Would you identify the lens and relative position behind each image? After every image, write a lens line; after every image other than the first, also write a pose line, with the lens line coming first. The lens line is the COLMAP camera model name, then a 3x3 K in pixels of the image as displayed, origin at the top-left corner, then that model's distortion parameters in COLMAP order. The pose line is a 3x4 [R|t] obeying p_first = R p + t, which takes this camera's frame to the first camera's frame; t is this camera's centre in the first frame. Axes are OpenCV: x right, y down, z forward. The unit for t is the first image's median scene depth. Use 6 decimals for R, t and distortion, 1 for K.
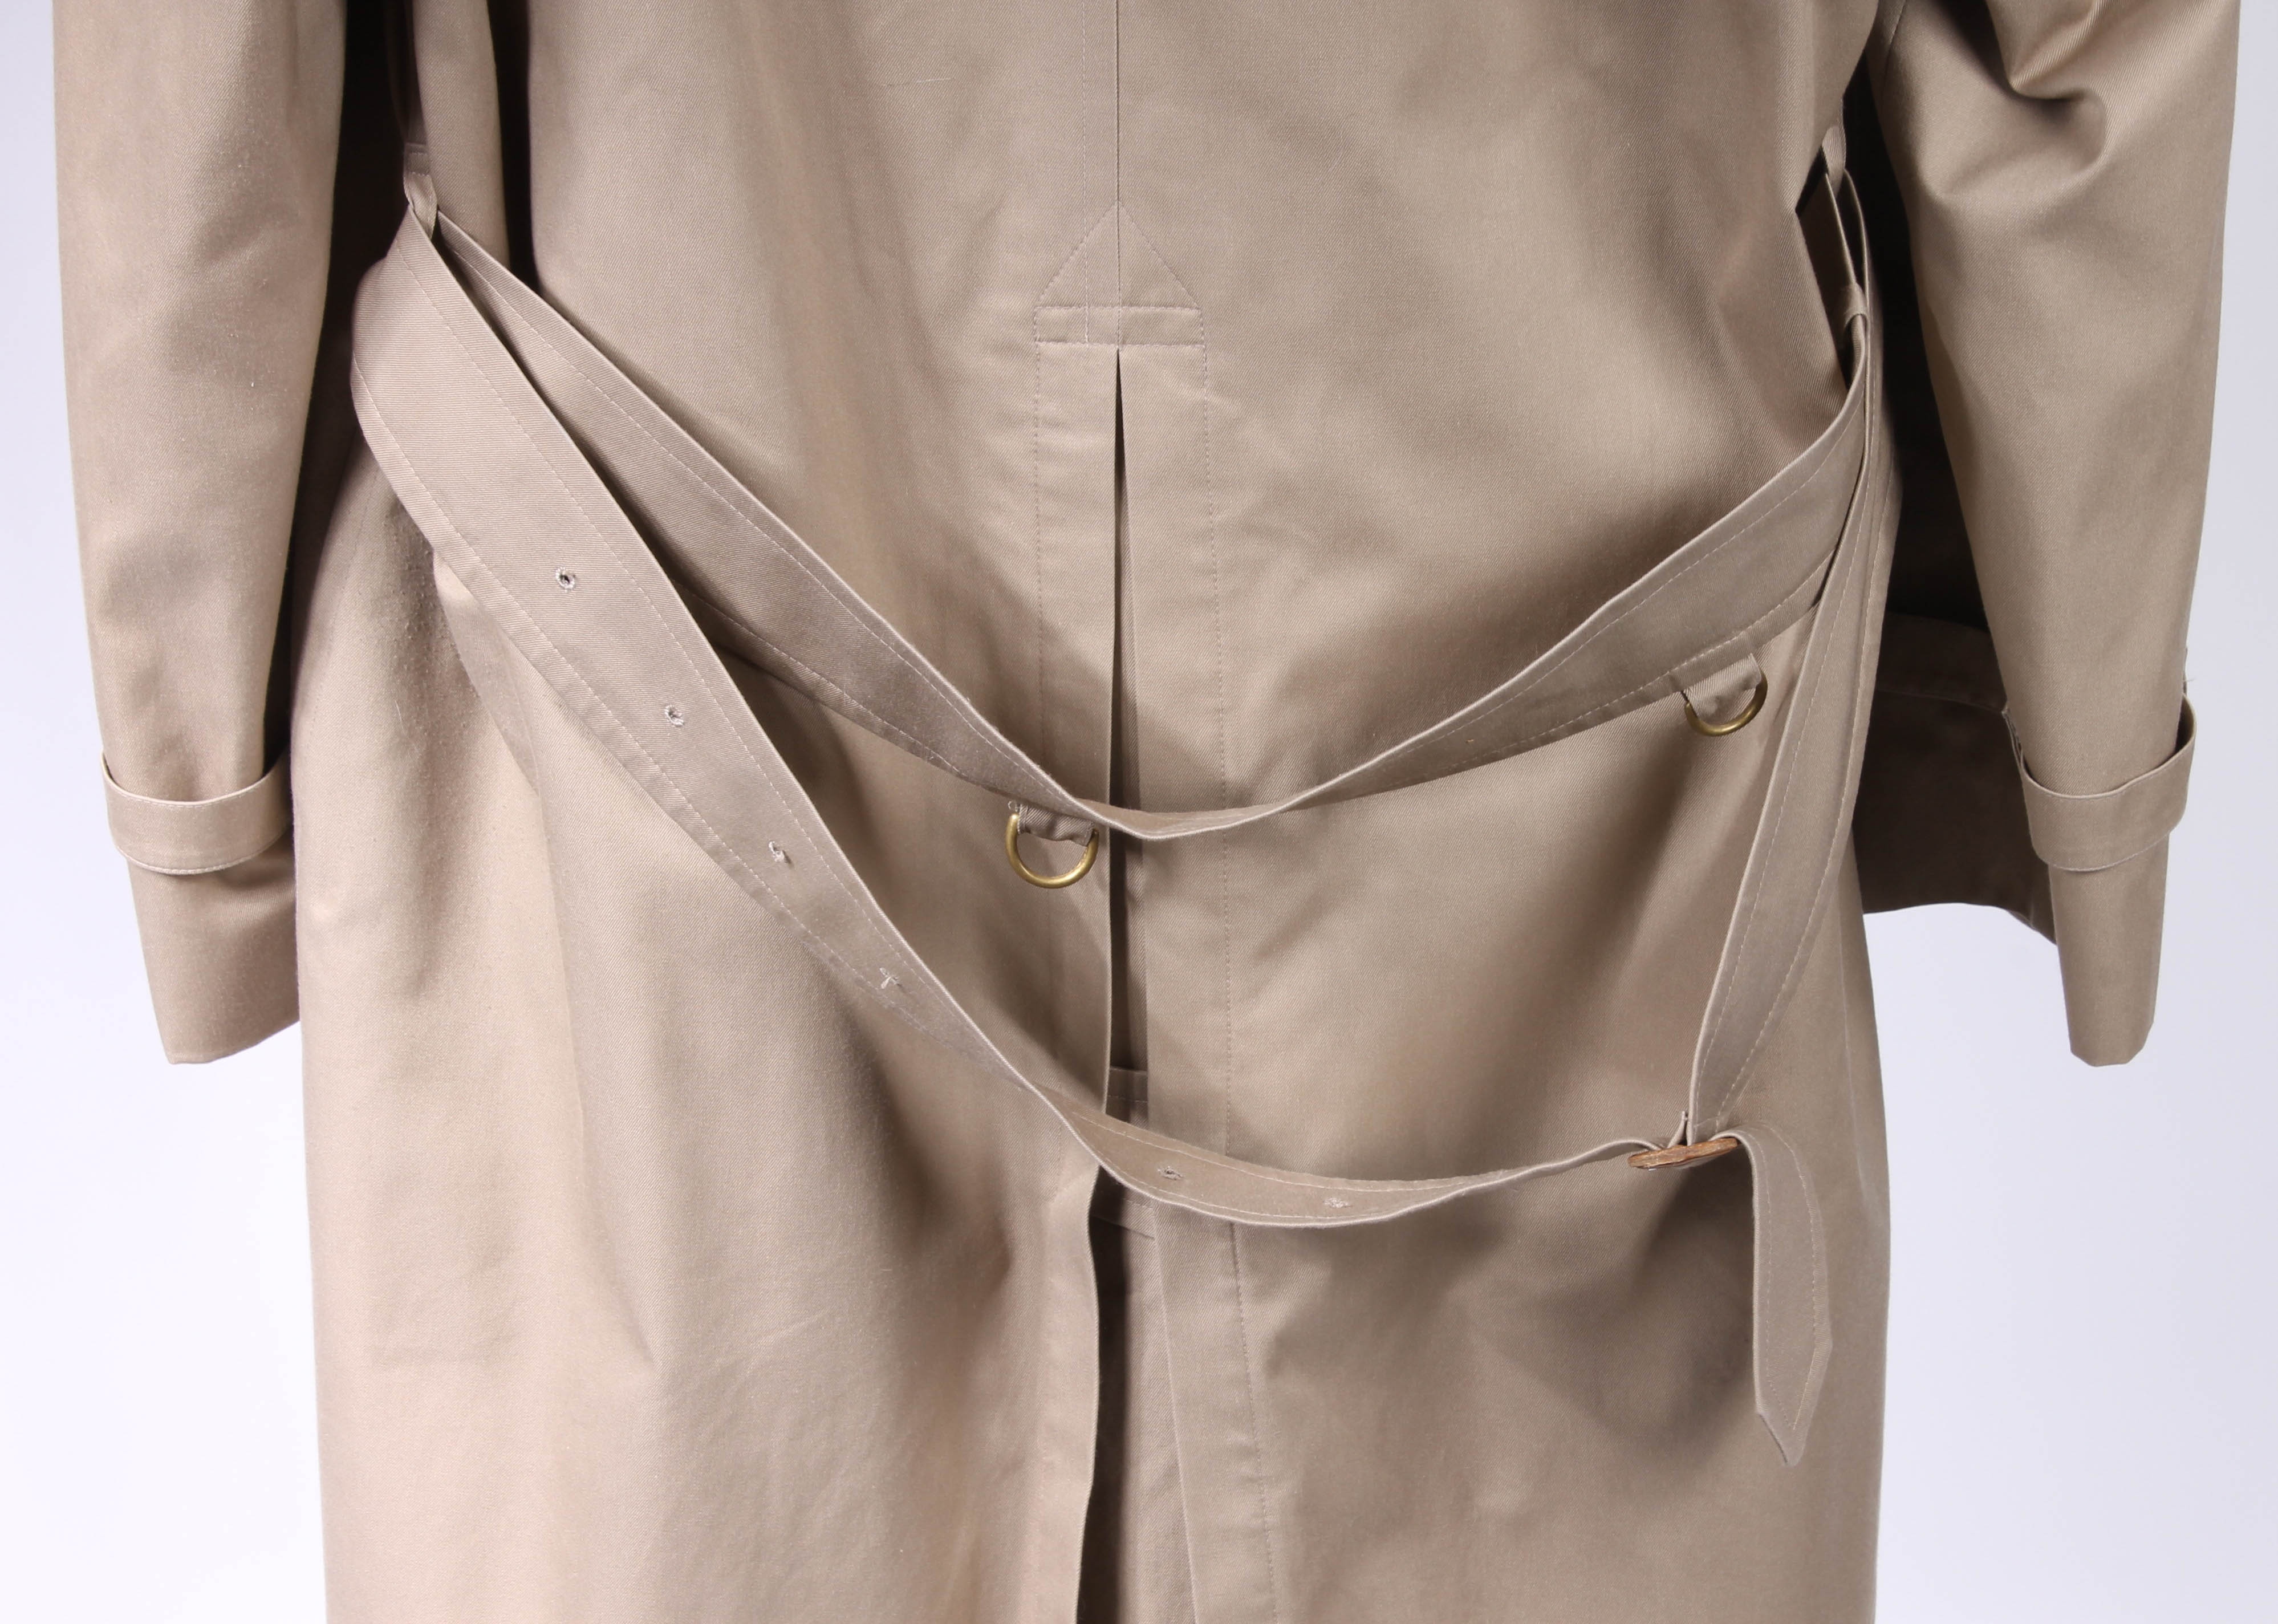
lens RADIAL K [[5295.4, 0, 1169.8], [0, 5295.4, 819.7], [0, 0, 1]] dist [0.061463, 0.000000]
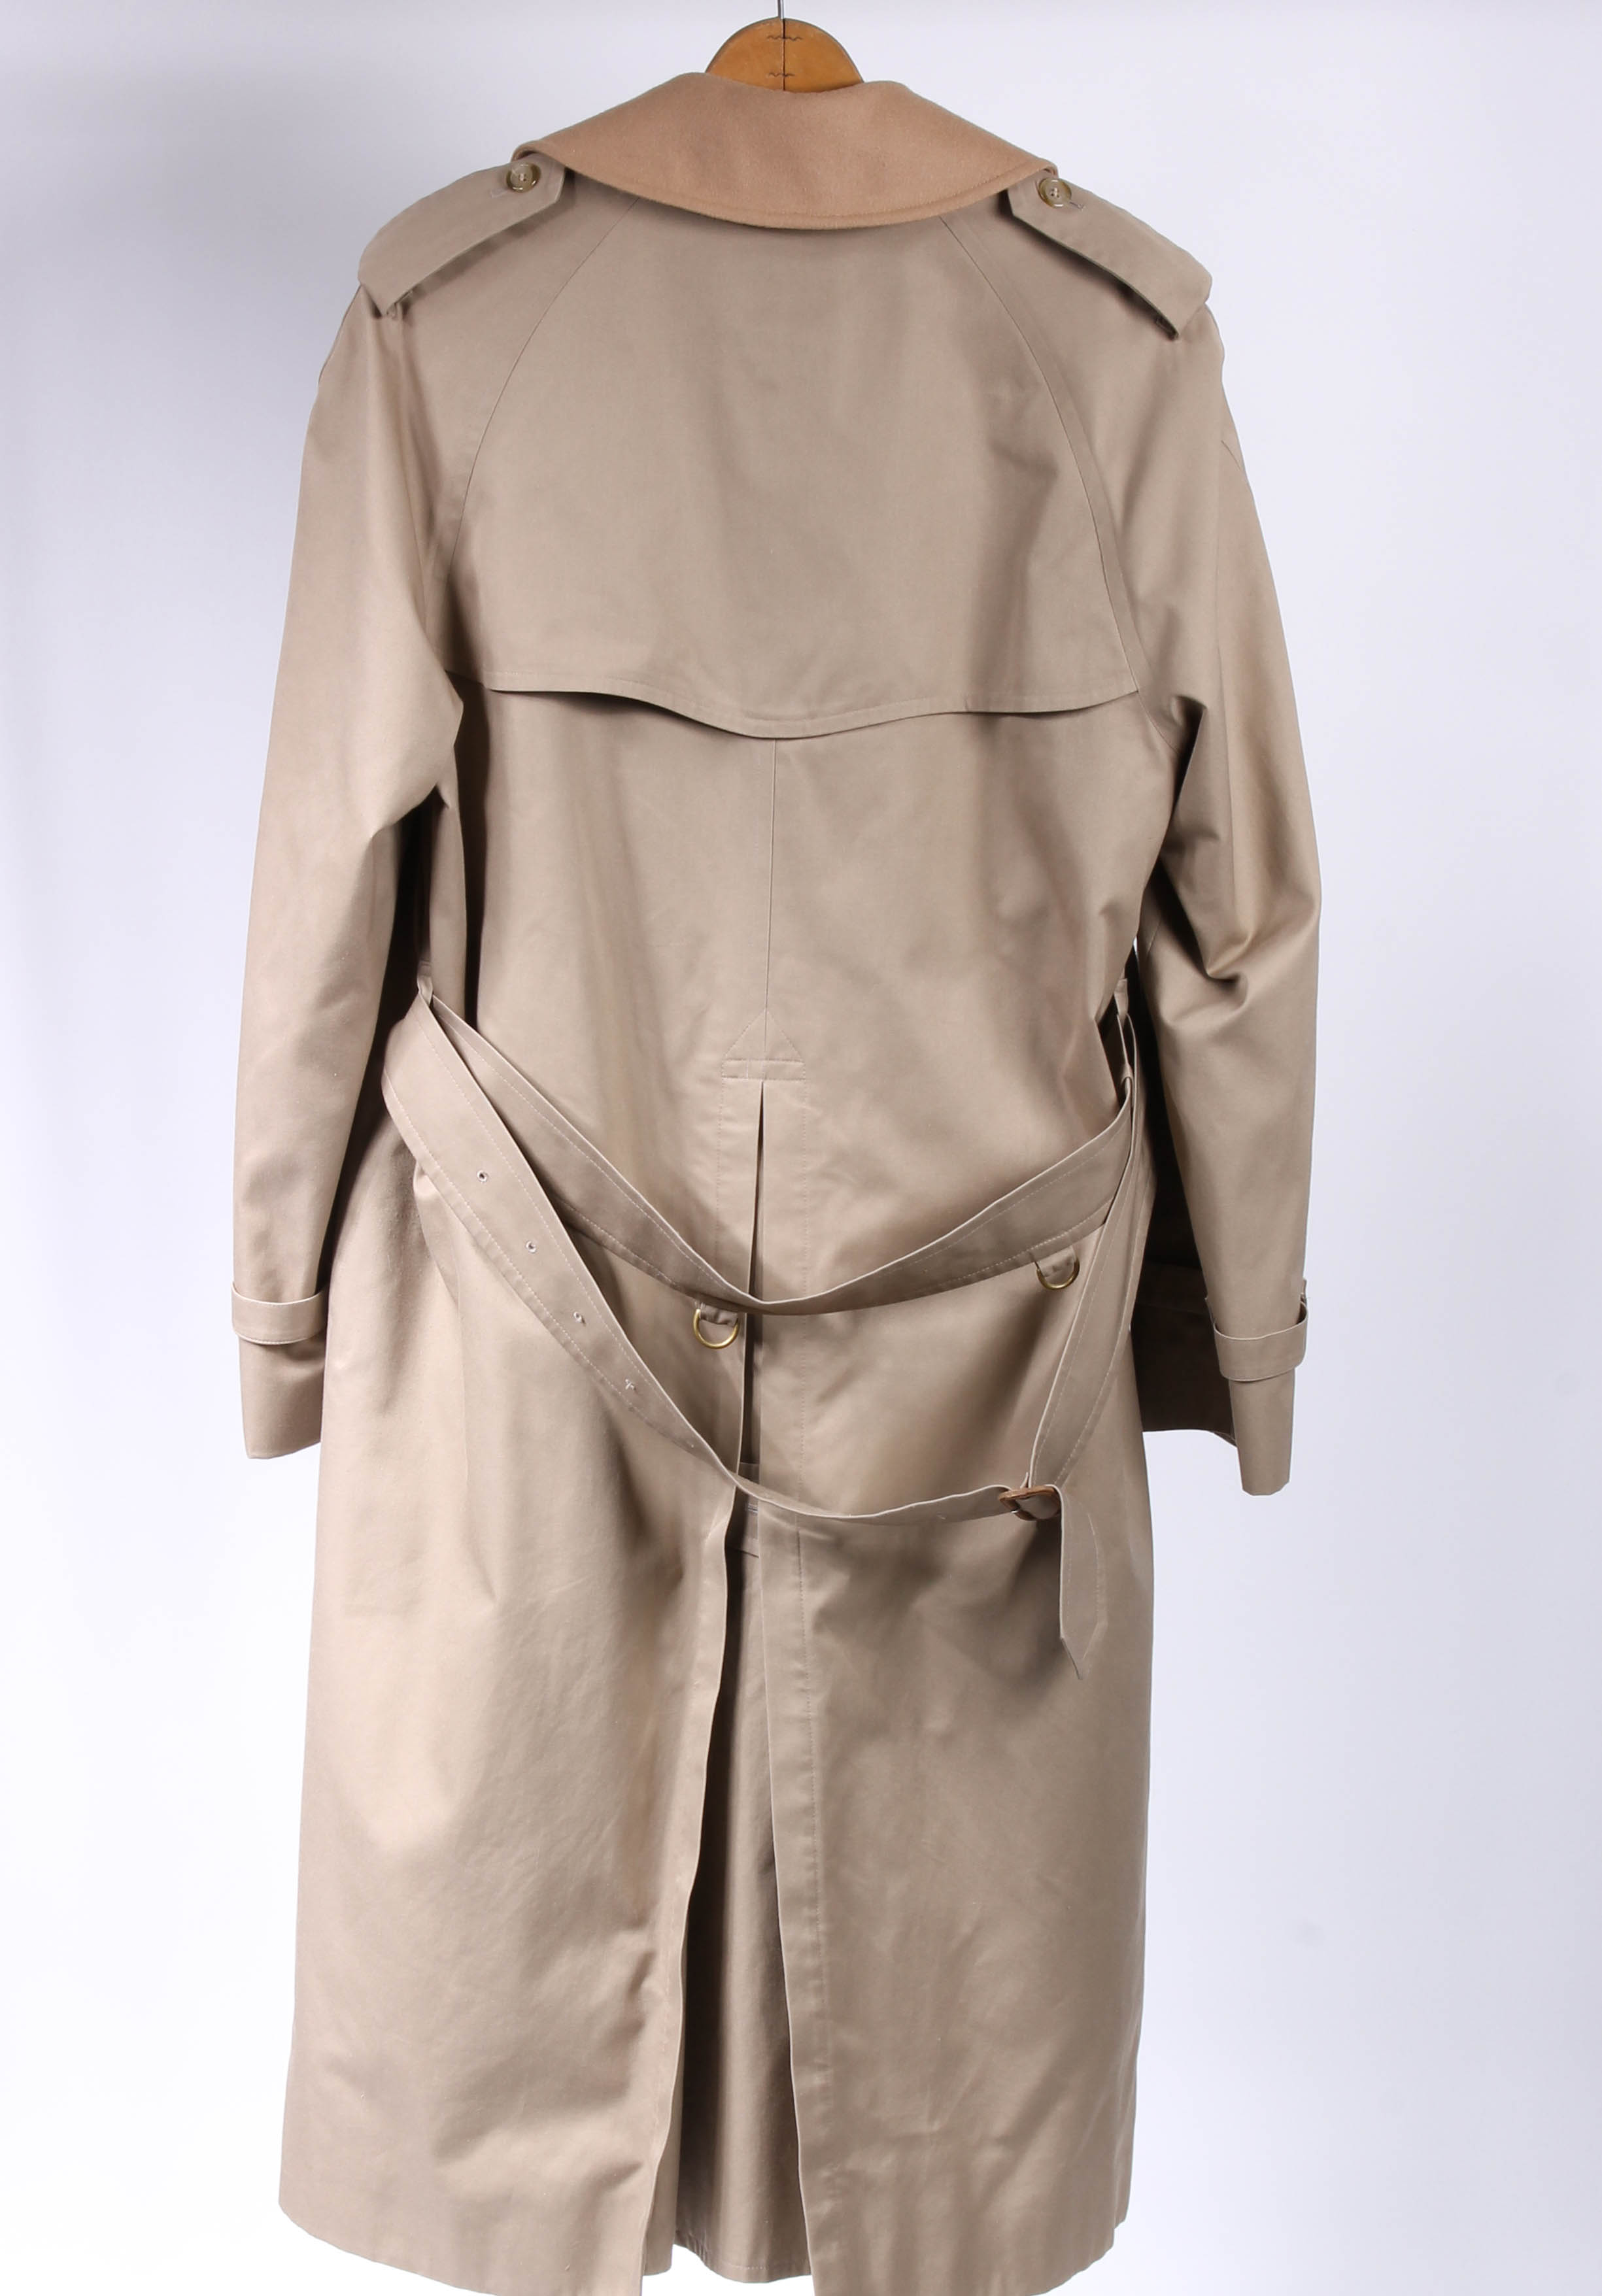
lens RADIAL K [[5388.4, 0, 823.3], [0, 5388.4, 1147.6], [0, 0, 1]] dist [-0.008578, 0.000000]
pose [[0.998513, 0.048805, -0.024300, 0.062586], [-0.052964, 0.974065, -0.219982, 0.374948], [0.012933, 0.220942, 0.975201, -0.965239]]
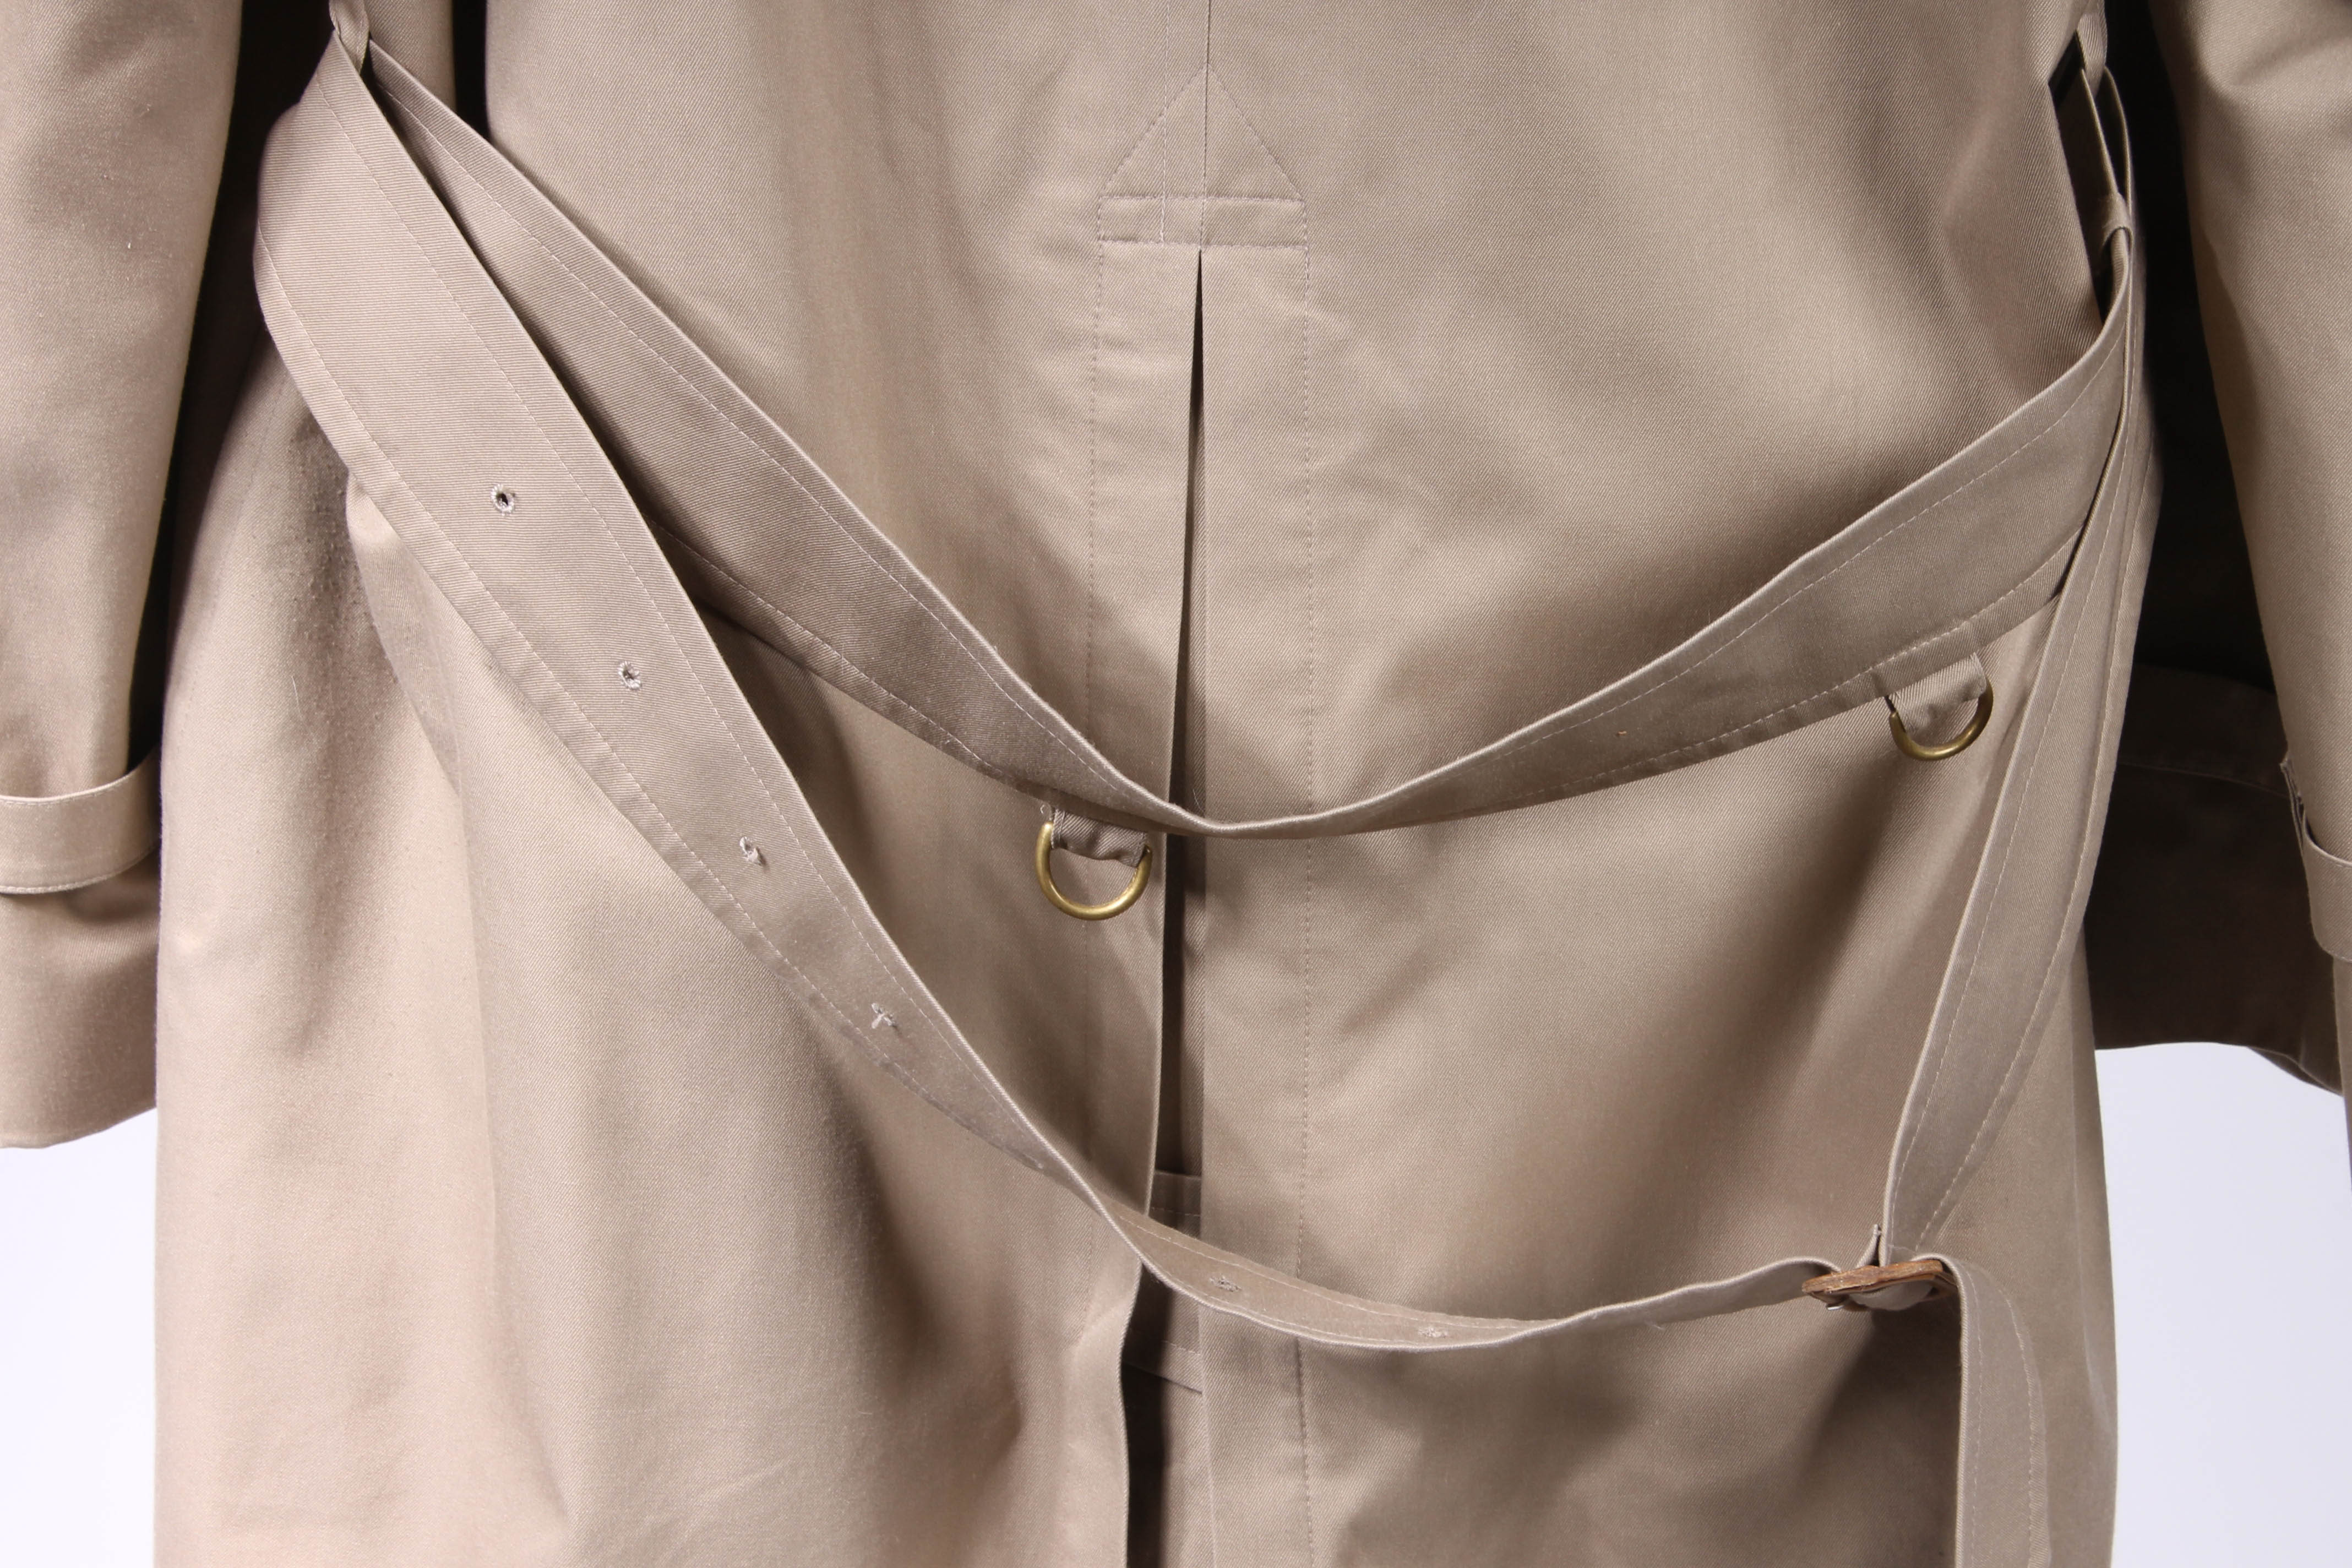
lens RADIAL K [[5479.1, 0, 1174.9], [0, 5479.1, 809.5], [0, 0, 1]] dist [0.071142, 0.000000]
pose [[0.999161, 0.038039, -0.015148, 0.002263], [-0.039545, 0.992435, -0.116224, 0.091075], [0.010613, 0.116726, 0.993107, 0.173400]]
